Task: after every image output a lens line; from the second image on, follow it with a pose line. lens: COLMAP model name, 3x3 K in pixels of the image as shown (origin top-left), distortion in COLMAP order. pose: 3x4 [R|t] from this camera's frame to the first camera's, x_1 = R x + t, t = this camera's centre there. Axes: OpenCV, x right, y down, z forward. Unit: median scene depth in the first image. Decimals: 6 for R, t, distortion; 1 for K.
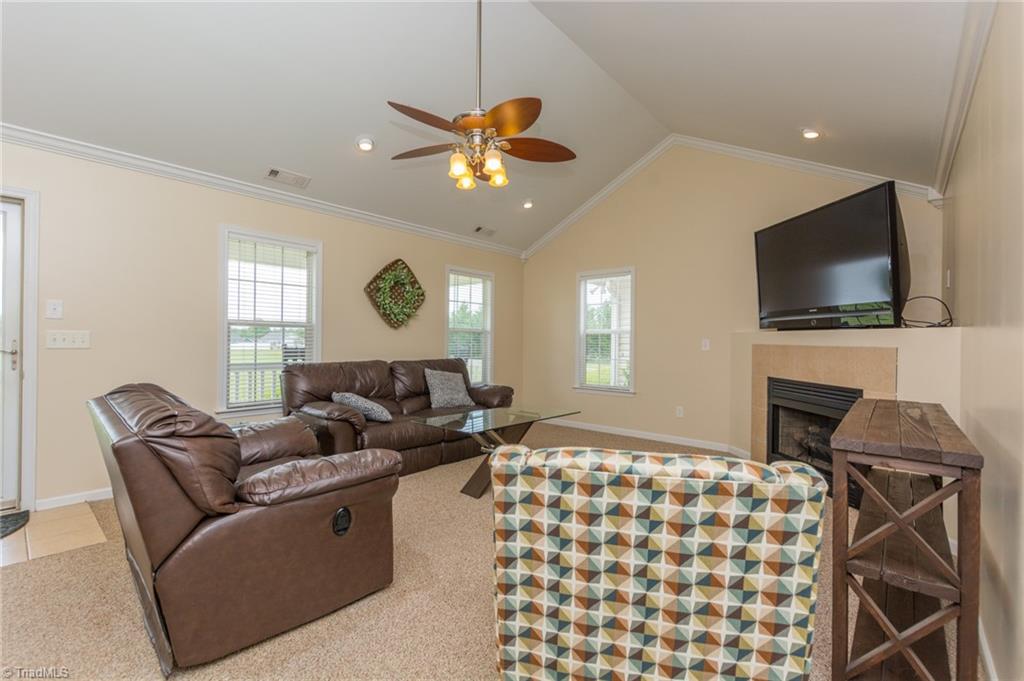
lens RADIAL K [[443.7, 0, 507.5], [0, 443.7, 338.4], [0, 0, 1]] dist [0.001343, 0.000041]
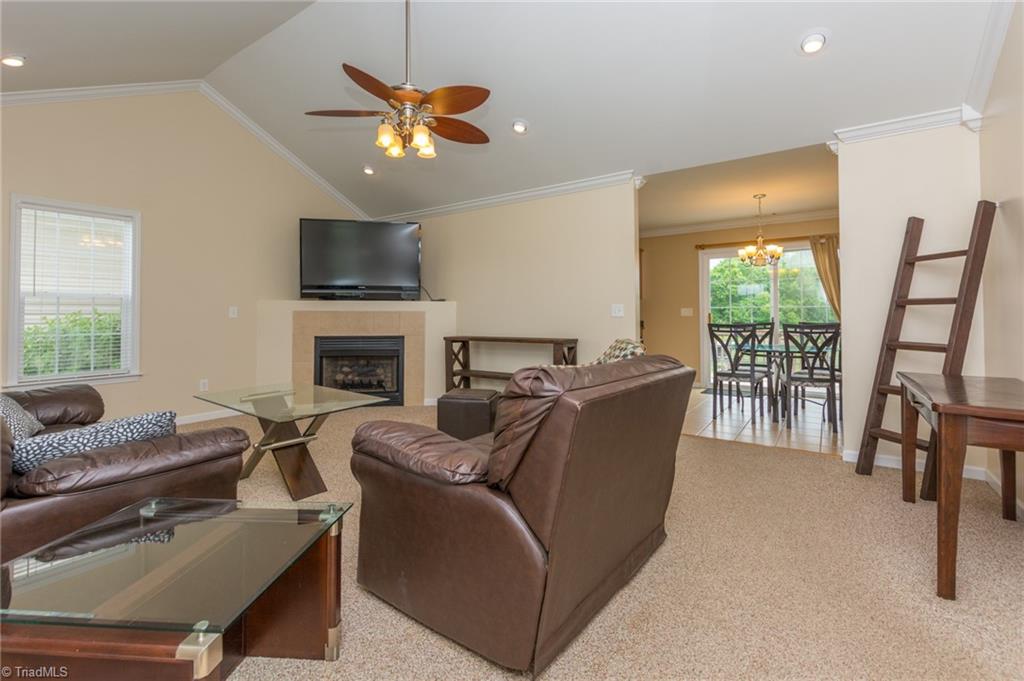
lens RADIAL K [[467.8, 0, 508.0], [0, 467.8, 304.3], [0, 0, 1]] dist [0.000246, 0.000203]
pose [[-0.105312, 0.013845, 0.994343, -0.764247], [-0.000051, 0.999903, -0.013928, 0.013391], [-0.994439, -0.001517, -0.105301, 0.568660]]
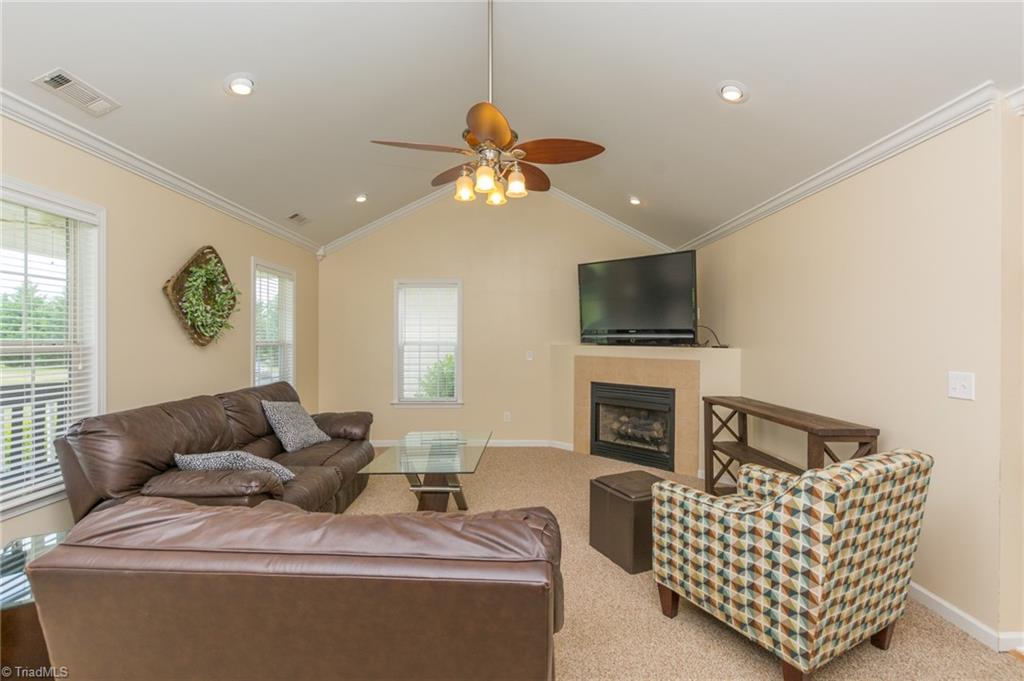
lens RADIAL K [[468.4, 0, 512.0], [0, 468.4, 336.4], [0, 0, 1]] dist [-0.001007, -0.000176]
pose [[0.741542, -0.005420, 0.670884, -0.448786], [0.002819, 0.999984, 0.004962, -0.046256], [-0.670900, -0.001788, 0.741546, 0.160343]]
